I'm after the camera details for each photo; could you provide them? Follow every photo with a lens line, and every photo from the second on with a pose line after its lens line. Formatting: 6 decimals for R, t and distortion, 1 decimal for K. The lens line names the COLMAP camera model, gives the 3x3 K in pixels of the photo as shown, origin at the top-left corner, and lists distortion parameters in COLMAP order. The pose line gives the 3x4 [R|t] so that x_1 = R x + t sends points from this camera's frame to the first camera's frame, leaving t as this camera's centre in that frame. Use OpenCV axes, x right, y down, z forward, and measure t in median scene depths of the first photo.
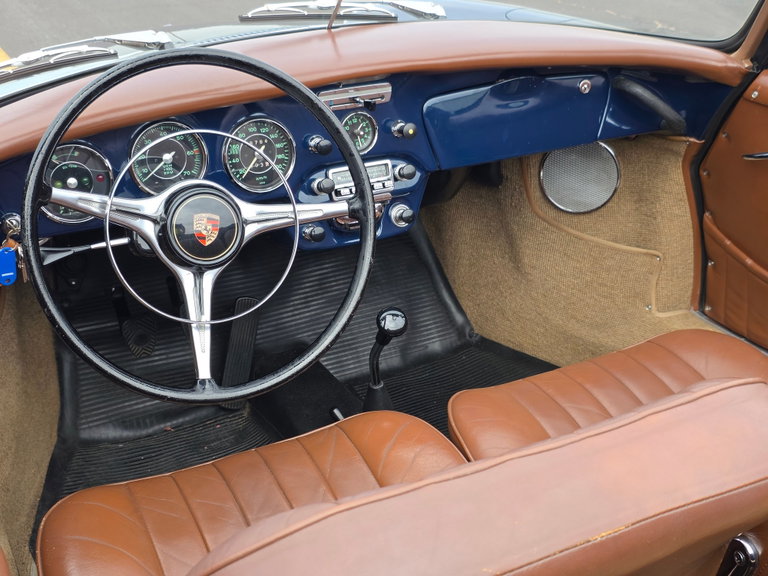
lens RADIAL K [[1051.8, 0, 406.0], [0, 1051.8, 292.5], [0, 0, 1]] dist [0.127517, 0.000000]
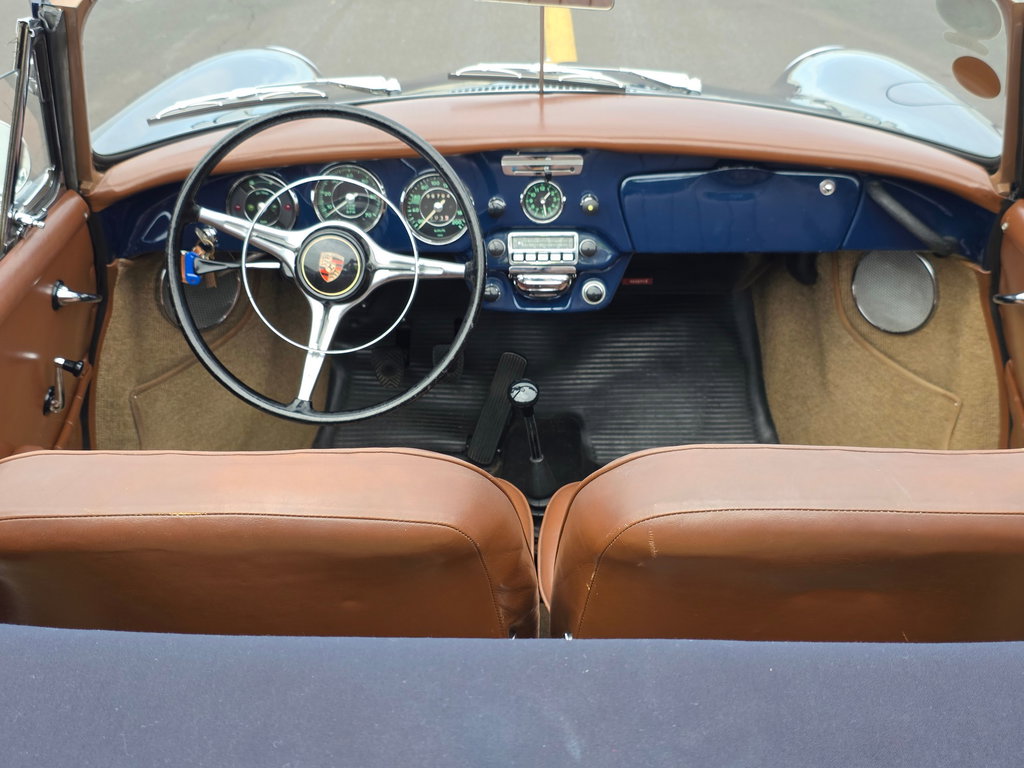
lens RADIAL K [[1402.5, 0, 514.2], [0, 1402.5, 382.5], [0, 0, 1]] dist [0.127517, 0.000000]
pose [[0.873257, 0.204767, -0.442145, 0.535381], [-0.201141, 0.977980, 0.055660, -0.051647], [0.443806, 0.040328, 0.895215, -0.180805]]
